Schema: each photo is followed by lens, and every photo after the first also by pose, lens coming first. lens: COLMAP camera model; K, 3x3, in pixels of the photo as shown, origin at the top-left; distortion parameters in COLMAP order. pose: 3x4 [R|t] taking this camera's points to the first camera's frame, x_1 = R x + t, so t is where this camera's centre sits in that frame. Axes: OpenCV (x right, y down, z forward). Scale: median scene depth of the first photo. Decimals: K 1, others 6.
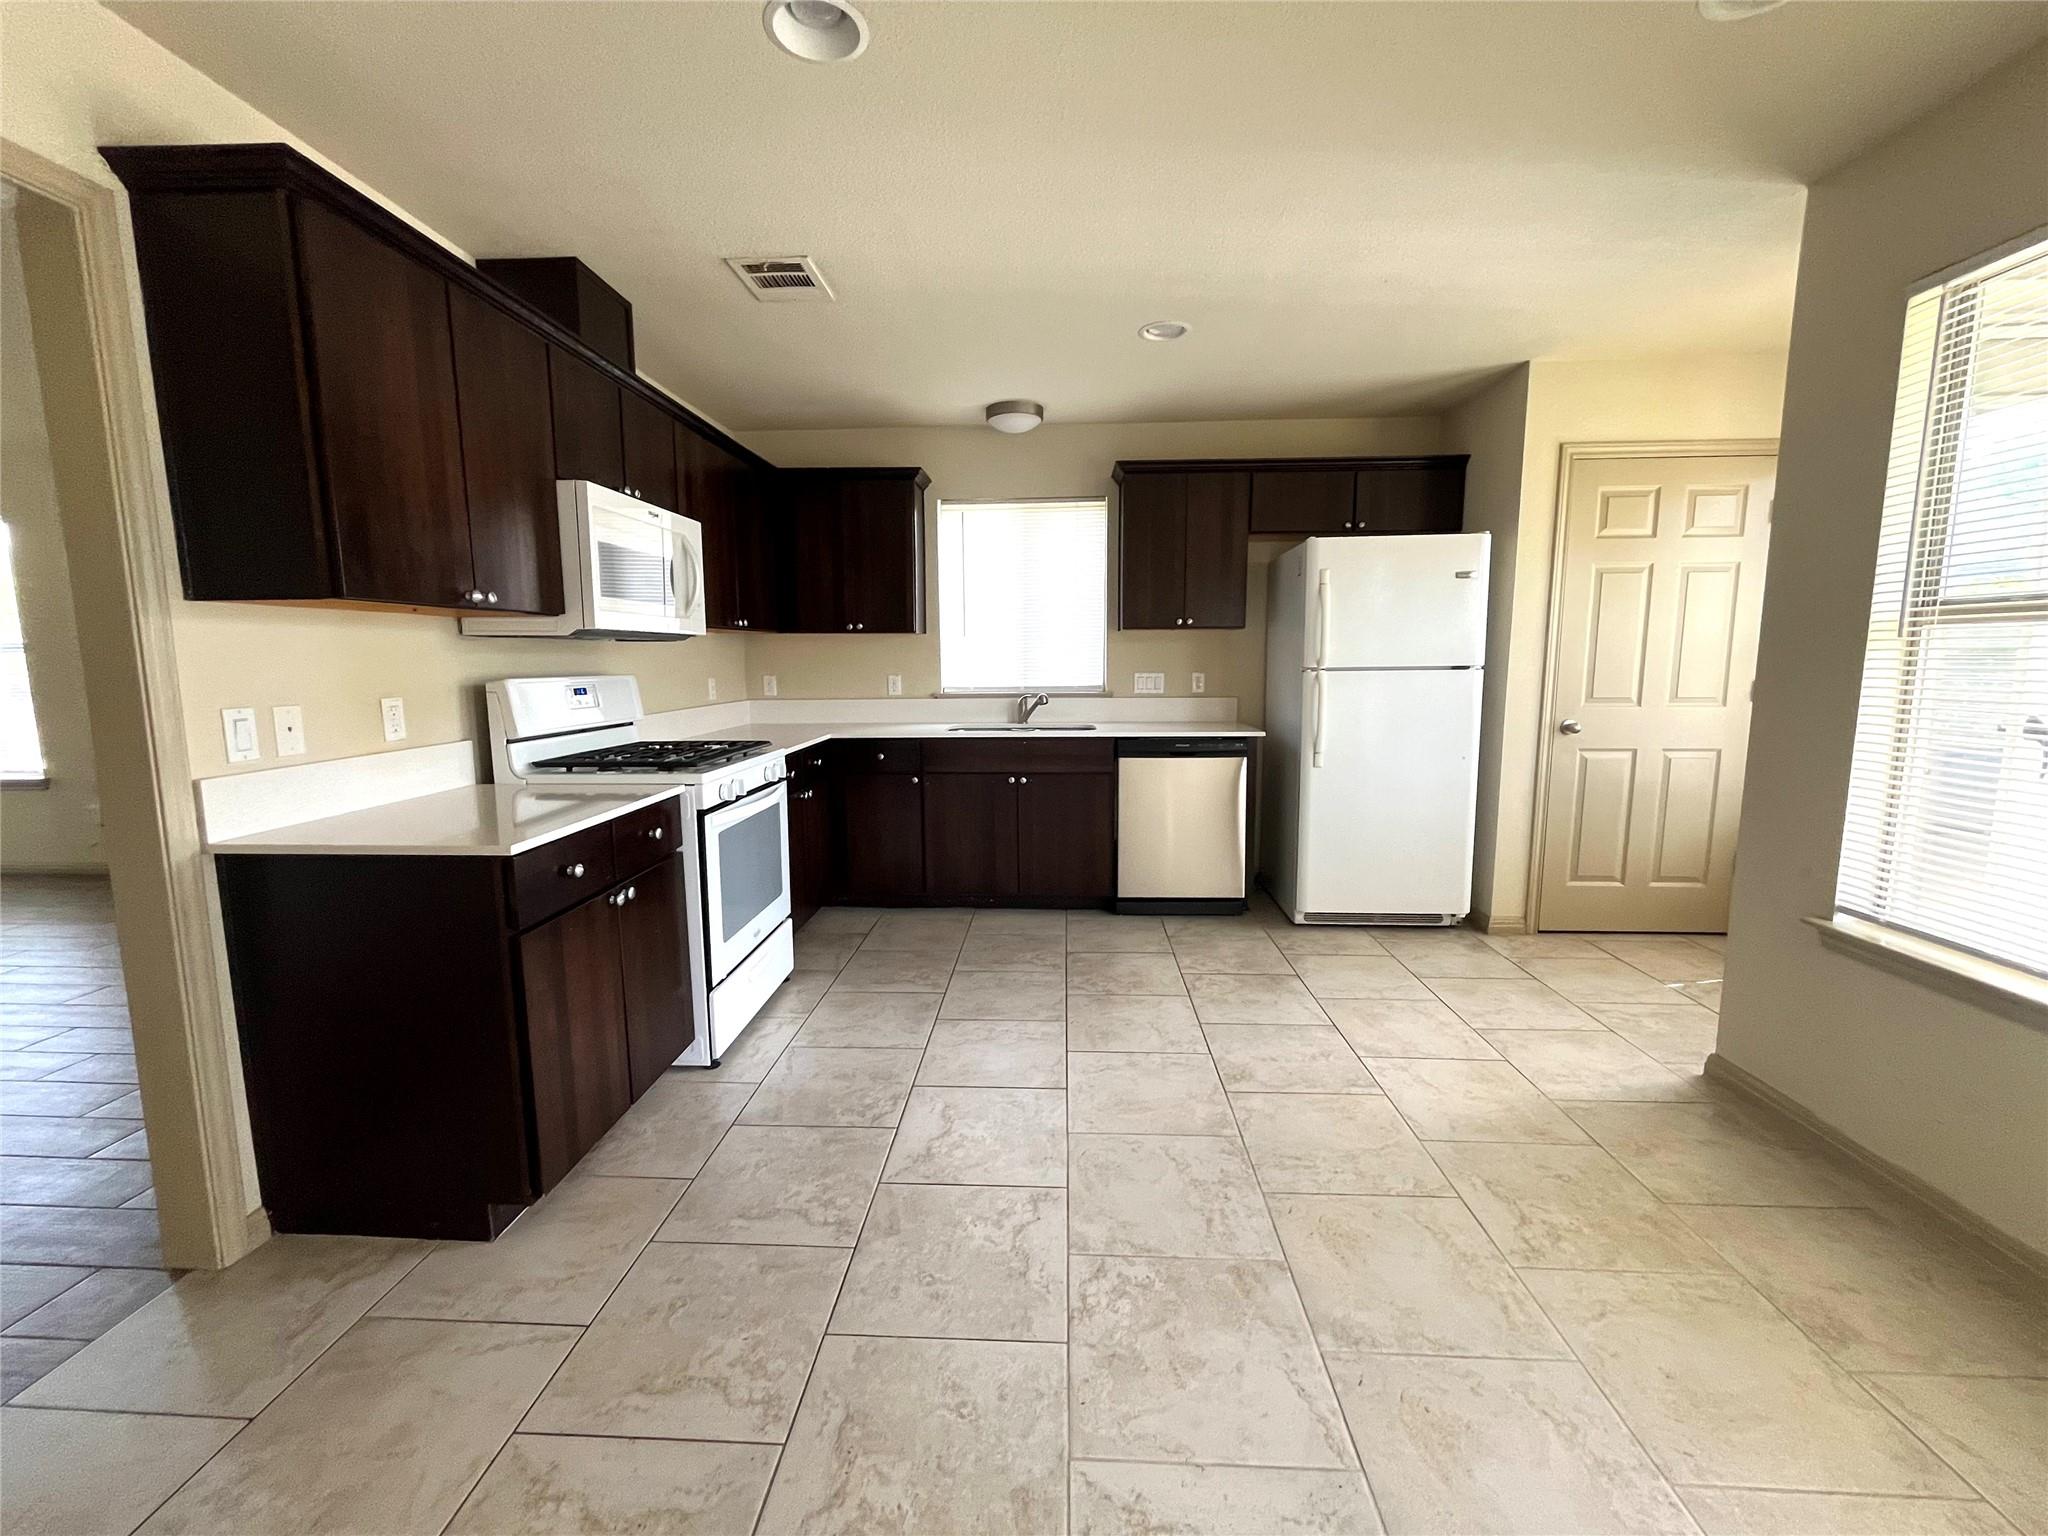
lens RADIAL K [[838.1, 0, 1020.0], [0, 838.1, 767.2], [0, 0, 1]] dist [-0.000421, -0.000112]
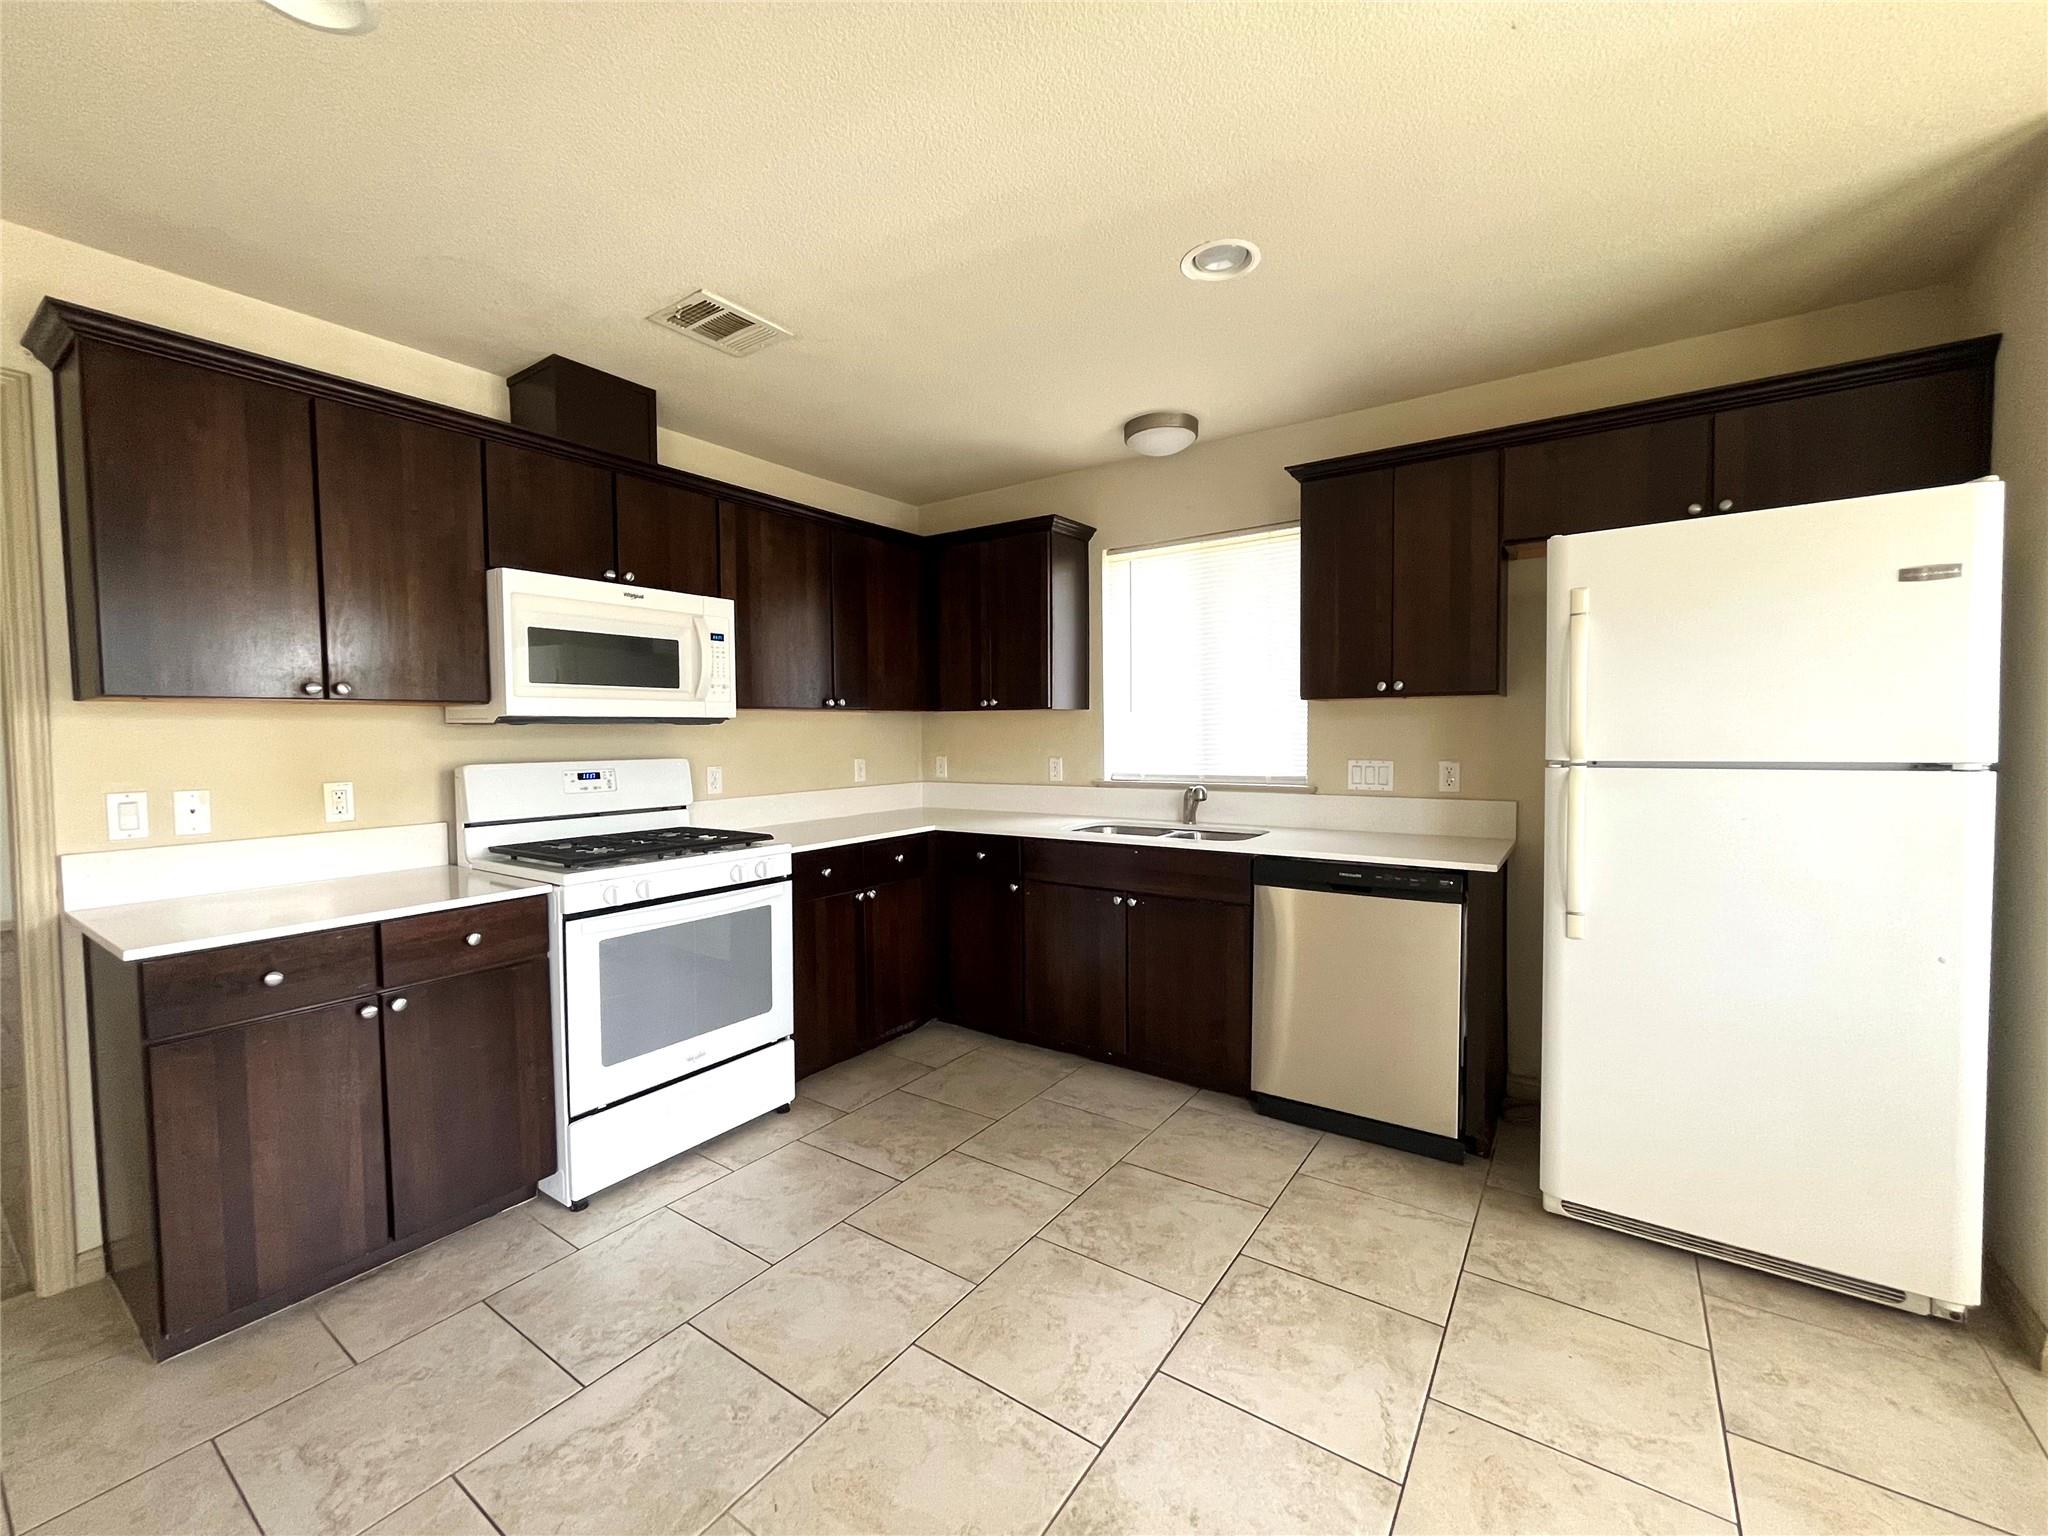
lens RADIAL K [[838.1, 0, 1020.0], [0, 838.1, 767.2], [0, 0, 1]] dist [-0.000421, -0.000112]
pose [[0.846087, 0.021225, -0.532621, 0.351694], [-0.065582, 0.995761, -0.064497, -0.055593], [0.528994, 0.089500, 0.843893, 0.338562]]
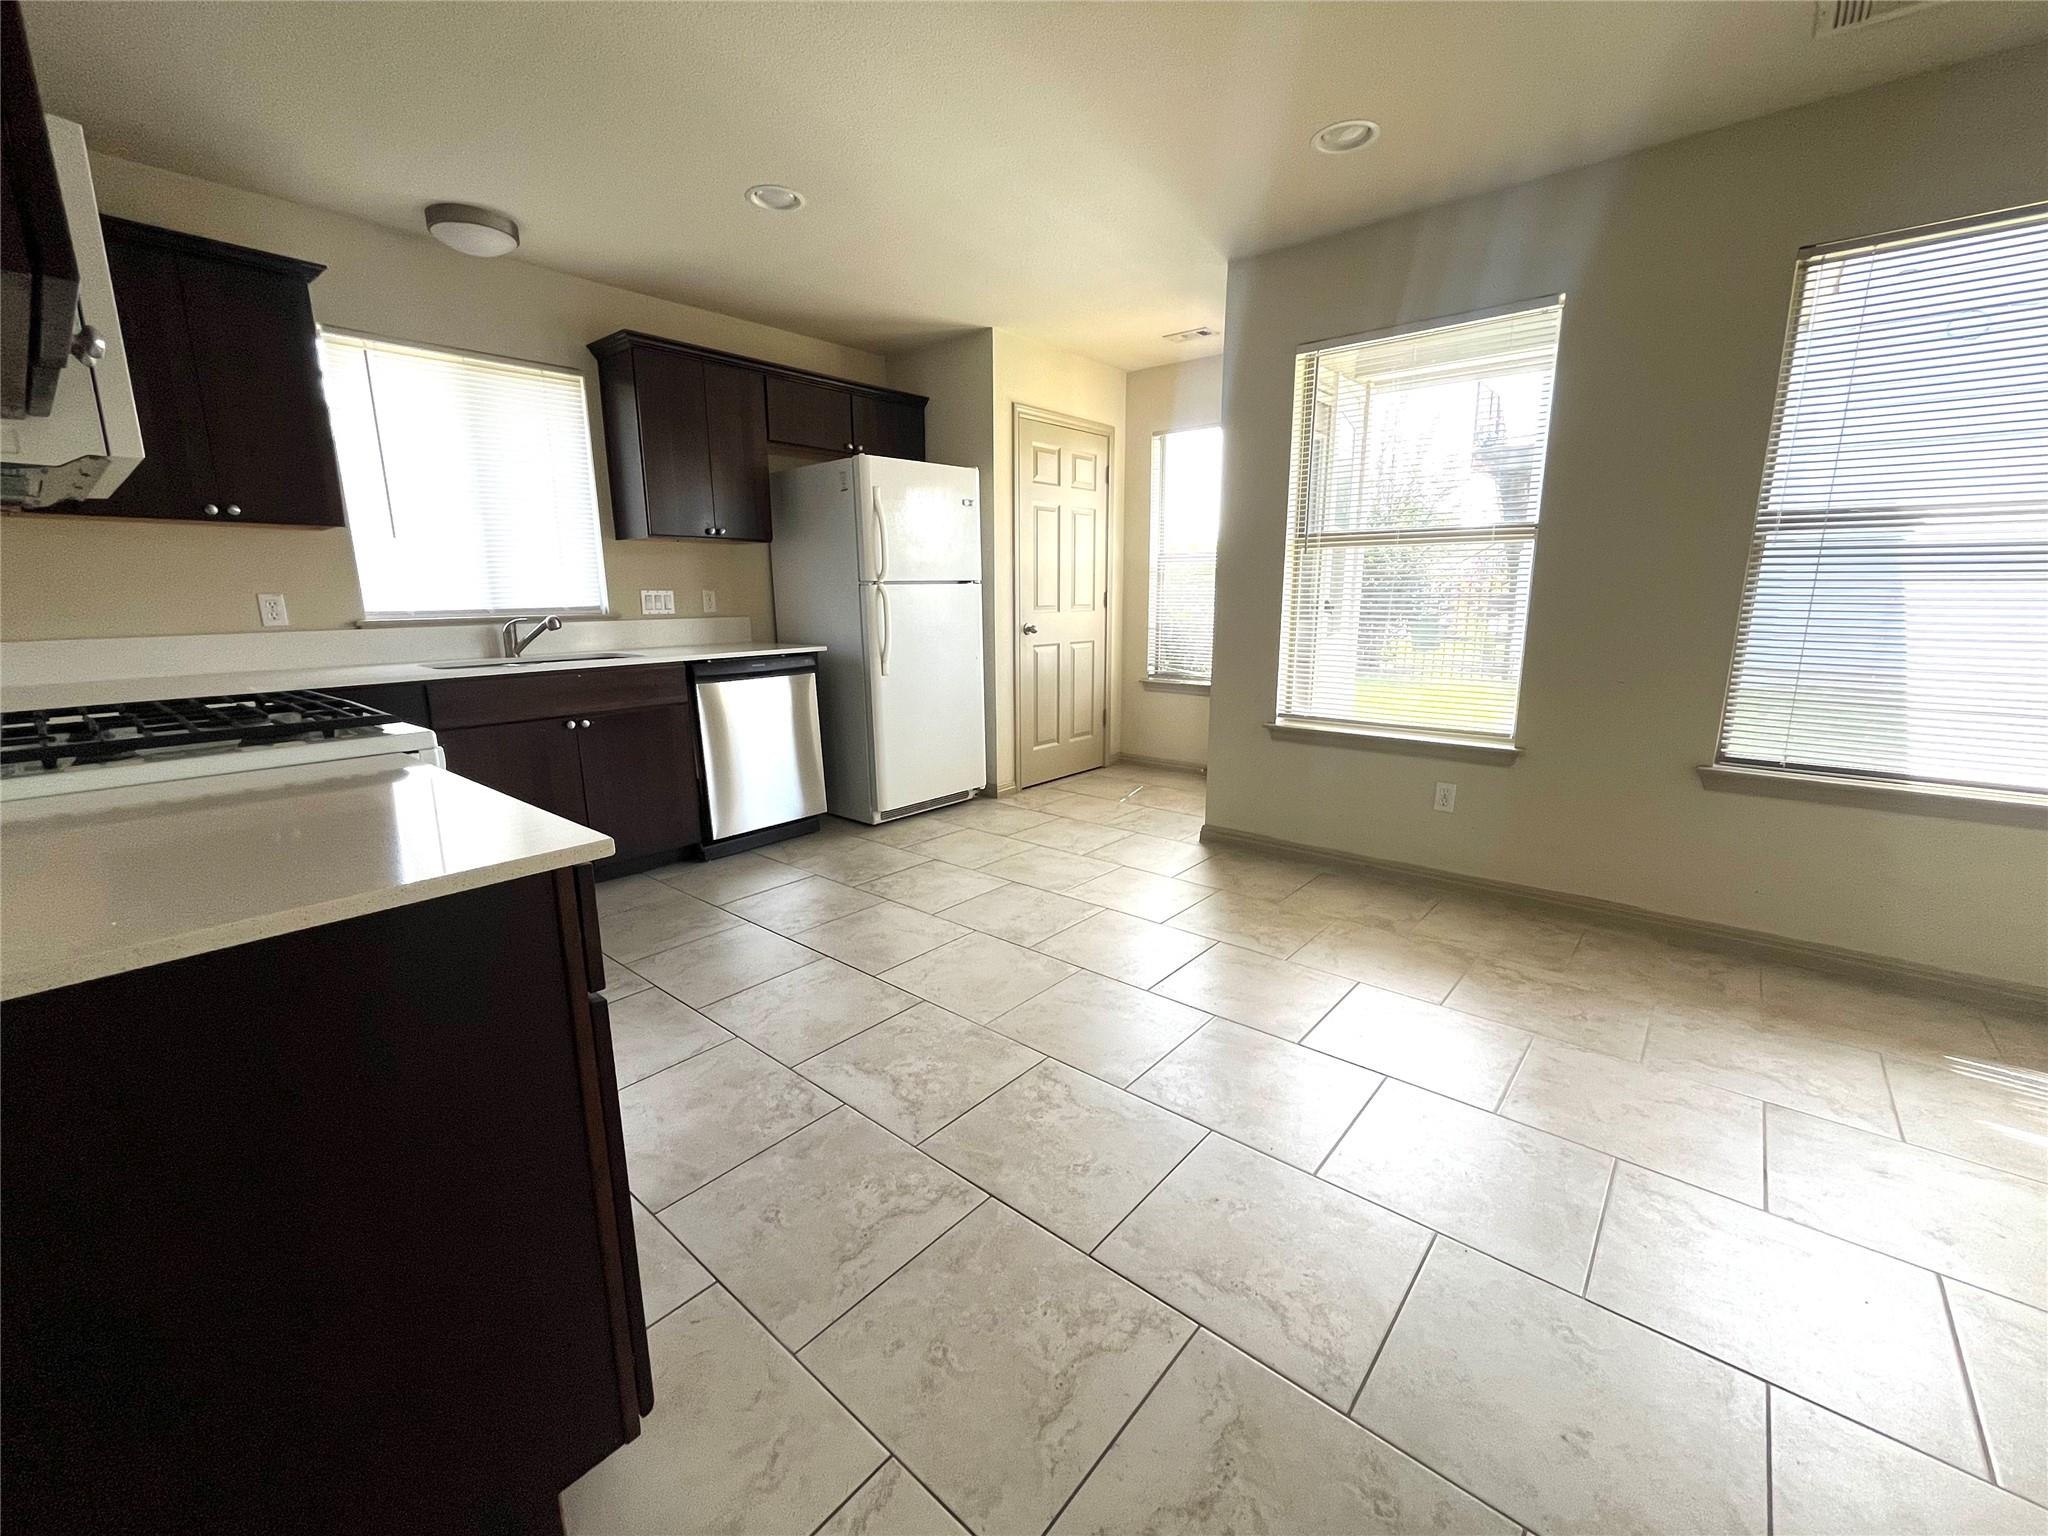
lens RADIAL K [[838.1, 0, 1020.0], [0, 838.1, 767.2], [0, 0, 1]] dist [-0.000421, -0.000112]
pose [[0.609976, -0.162790, 0.775518, -0.409102], [0.108003, 0.986617, 0.122153, 0.004058], [-0.785025, 0.009248, 0.619395, 0.207427]]
